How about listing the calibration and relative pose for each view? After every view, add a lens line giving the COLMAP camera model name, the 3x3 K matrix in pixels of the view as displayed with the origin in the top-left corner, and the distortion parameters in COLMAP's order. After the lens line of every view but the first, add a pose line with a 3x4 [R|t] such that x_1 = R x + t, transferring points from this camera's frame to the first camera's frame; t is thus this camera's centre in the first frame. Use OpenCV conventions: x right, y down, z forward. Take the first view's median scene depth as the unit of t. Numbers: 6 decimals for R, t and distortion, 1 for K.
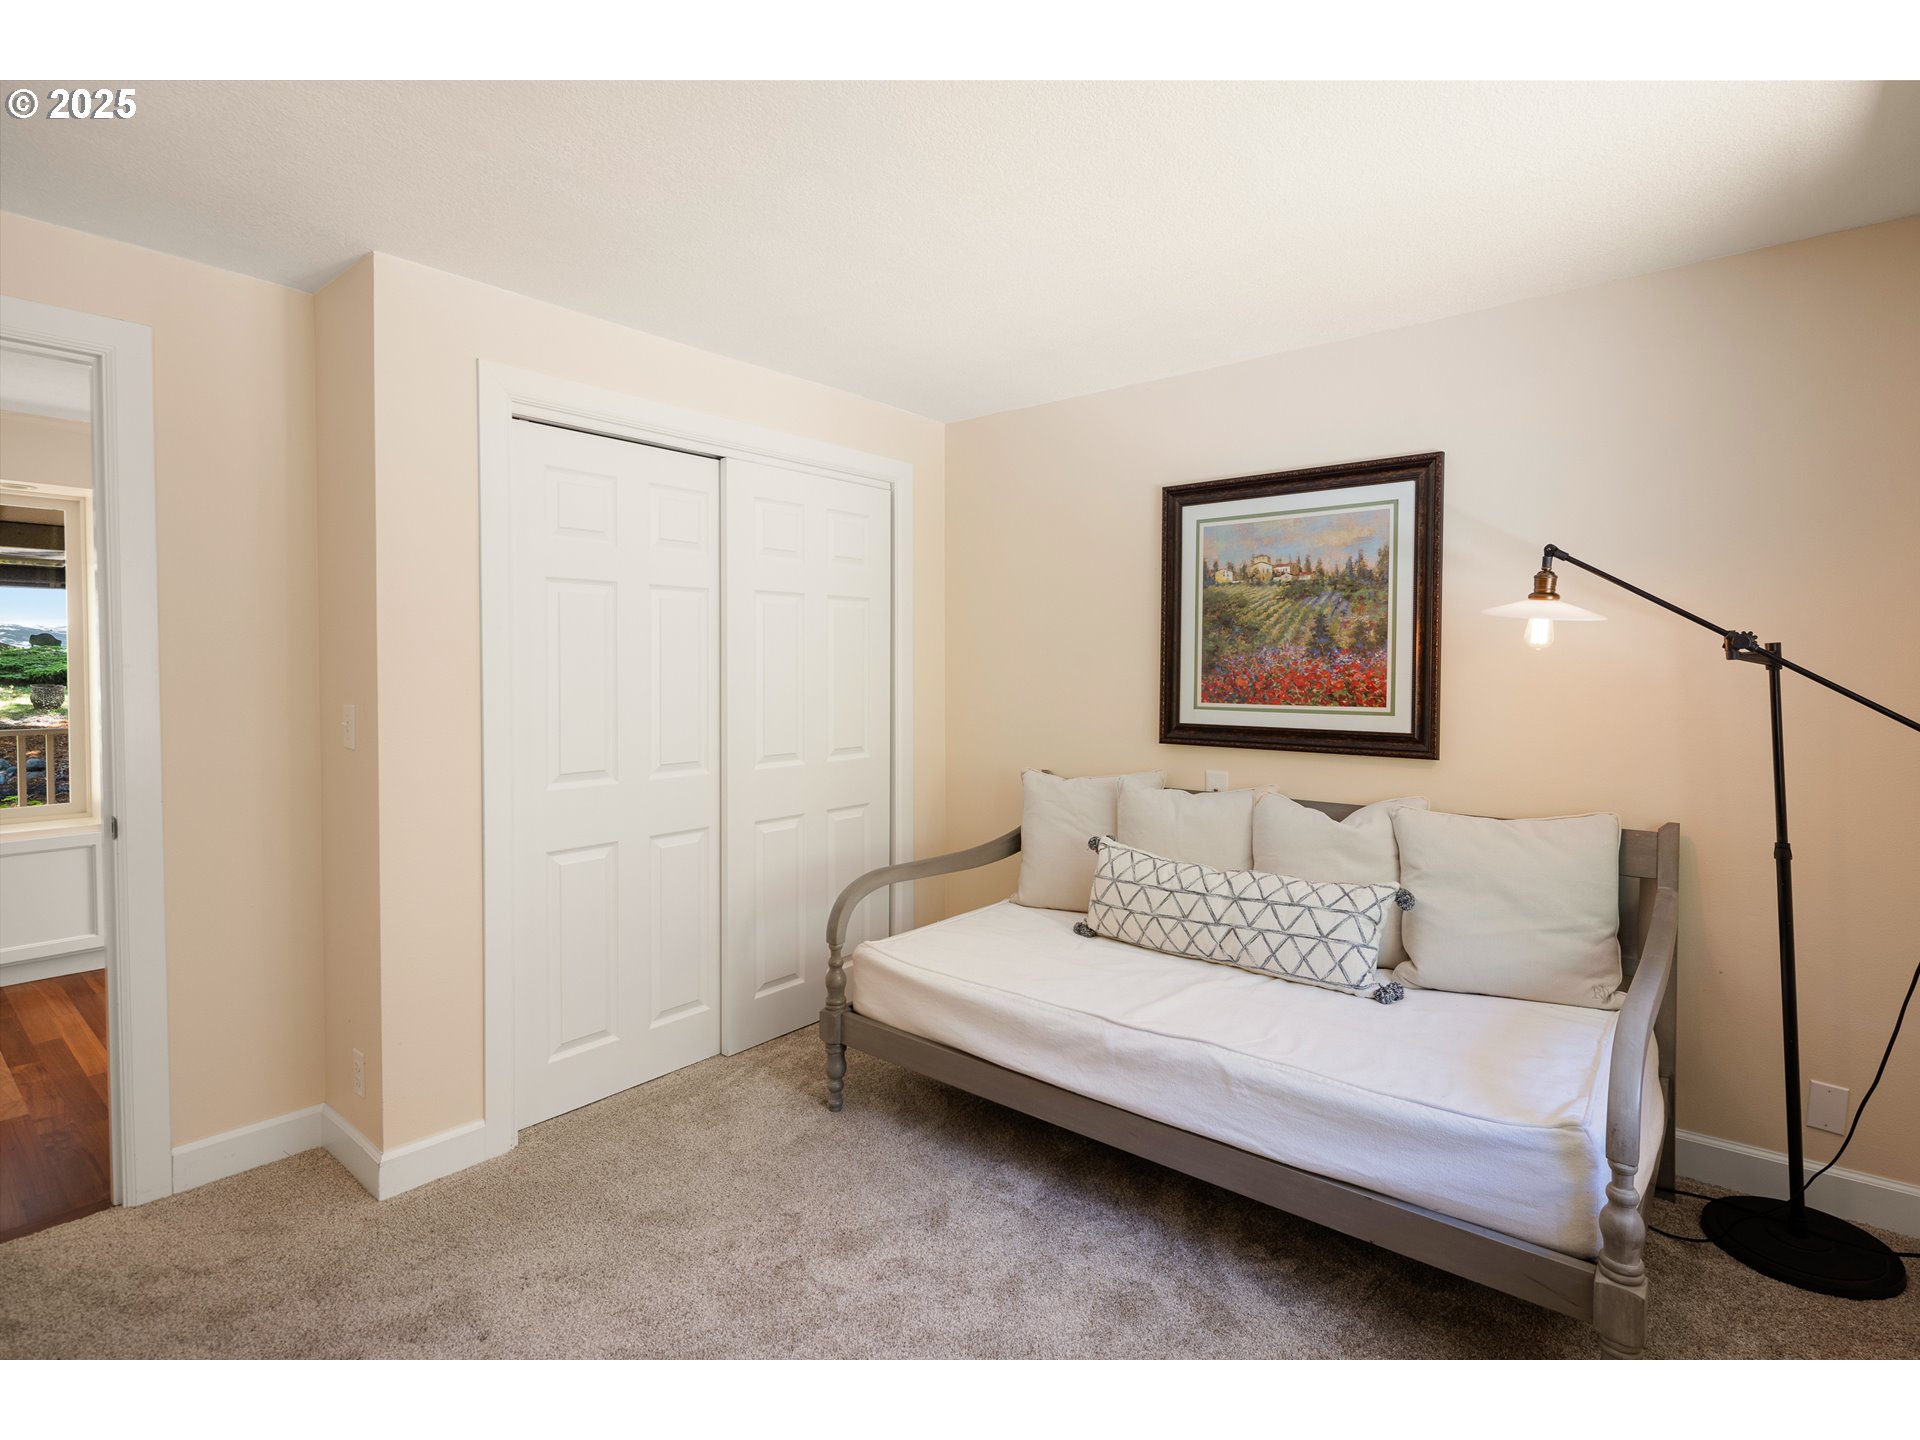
lens RADIAL K [[930.4, 0, 961.2], [0, 930.4, 692.9], [0, 0, 1]] dist [-0.002368, -0.000658]
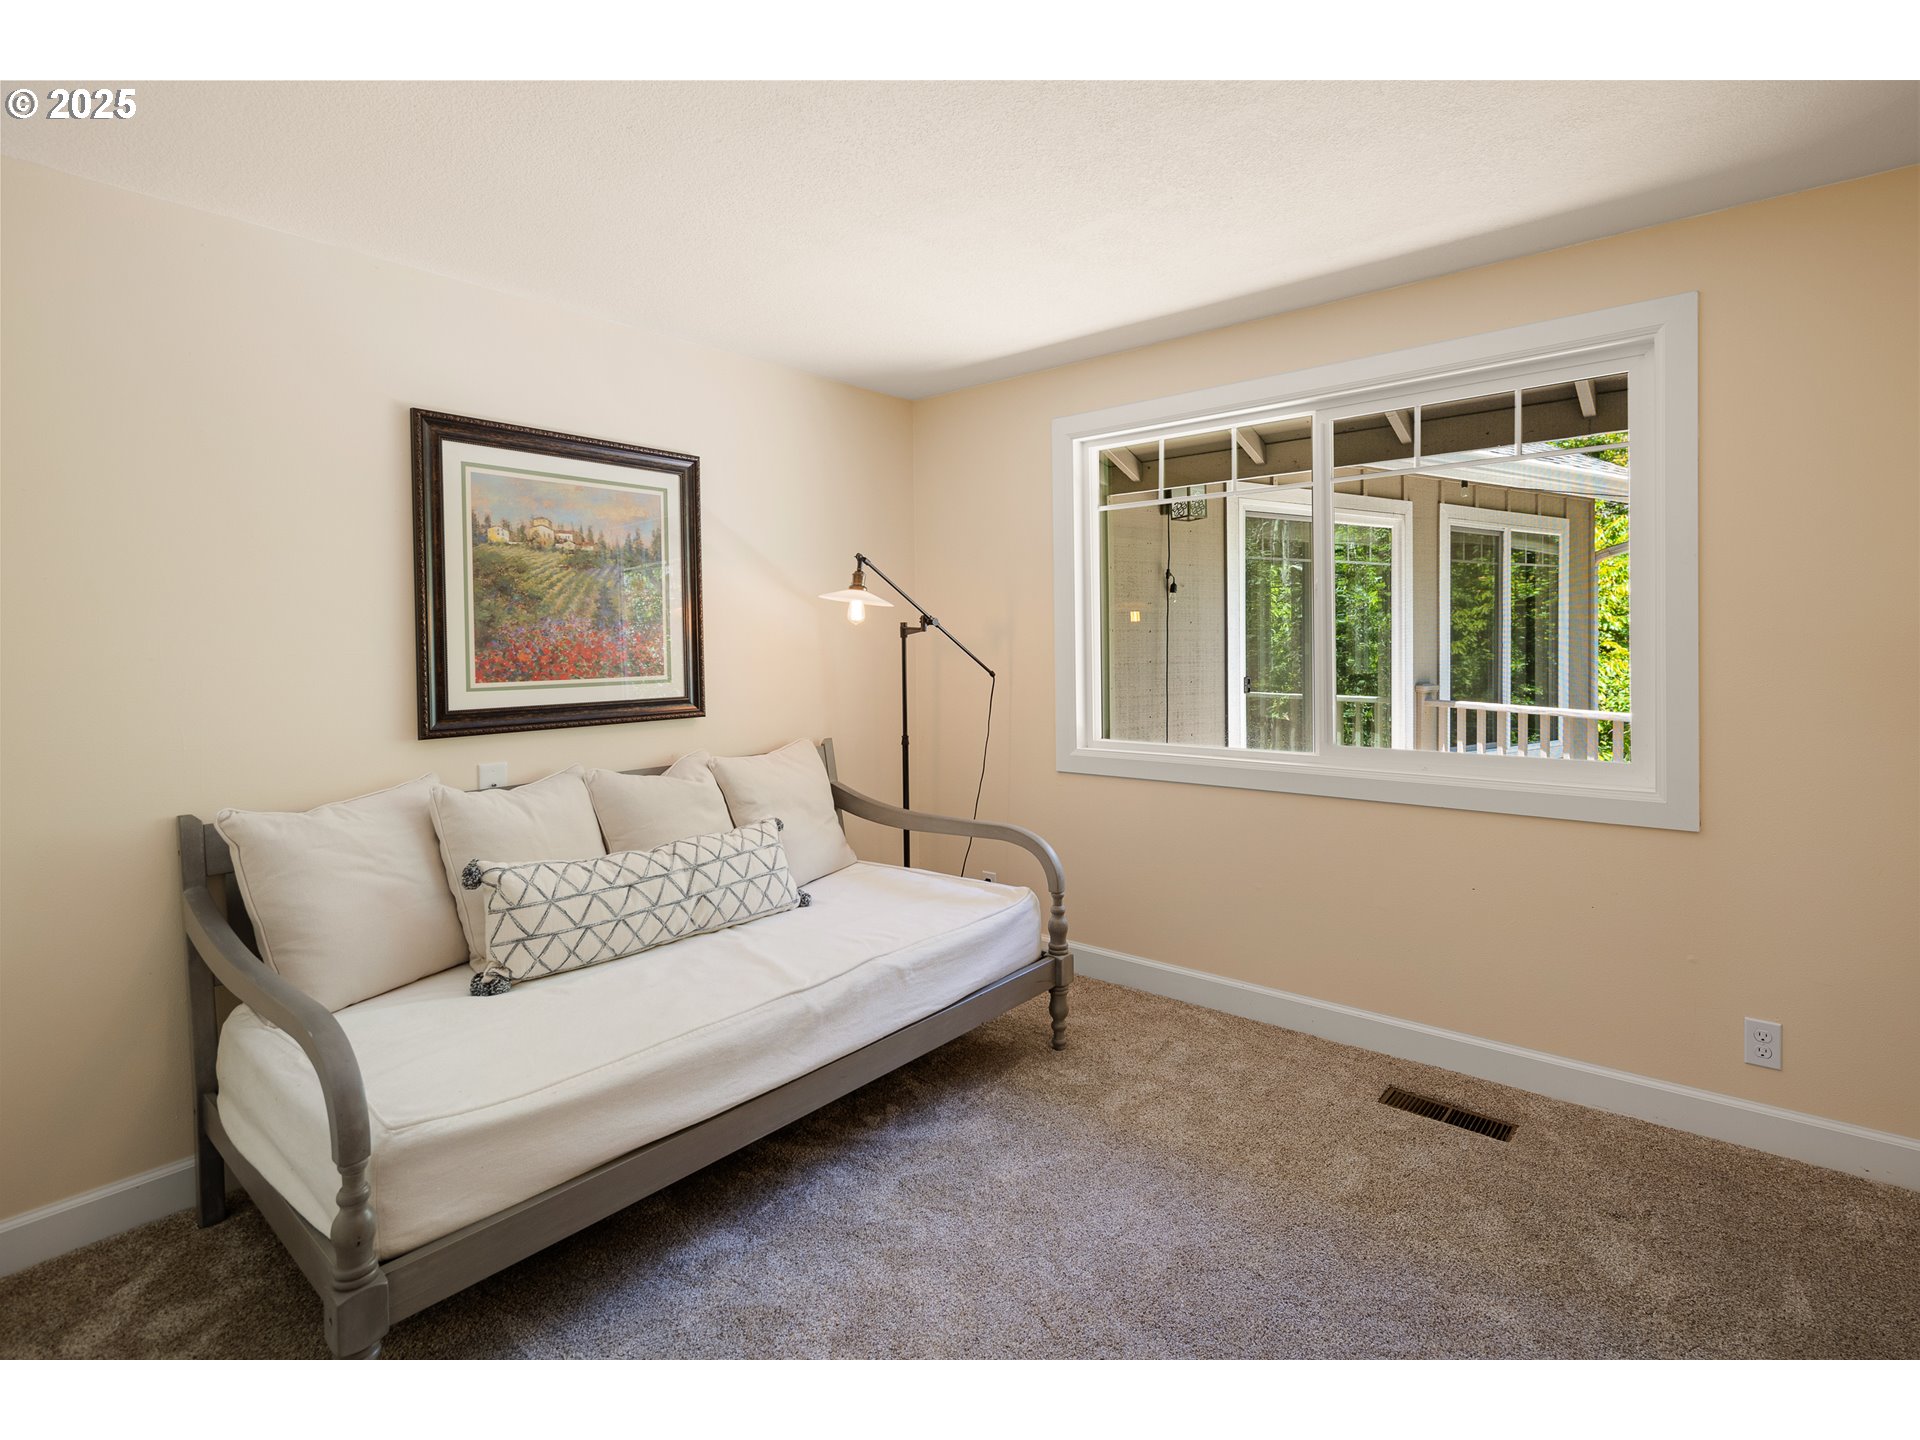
lens RADIAL K [[966.2, 0, 962.3], [0, 966.2, 659.8], [0, 0, 1]] dist [-0.002449, -0.001275]
pose [[-0.010497, -0.021920, 0.999705, -0.647571], [0.039663, 0.998964, 0.022320, -0.013222], [-0.999158, 0.039886, -0.009616, 0.613393]]
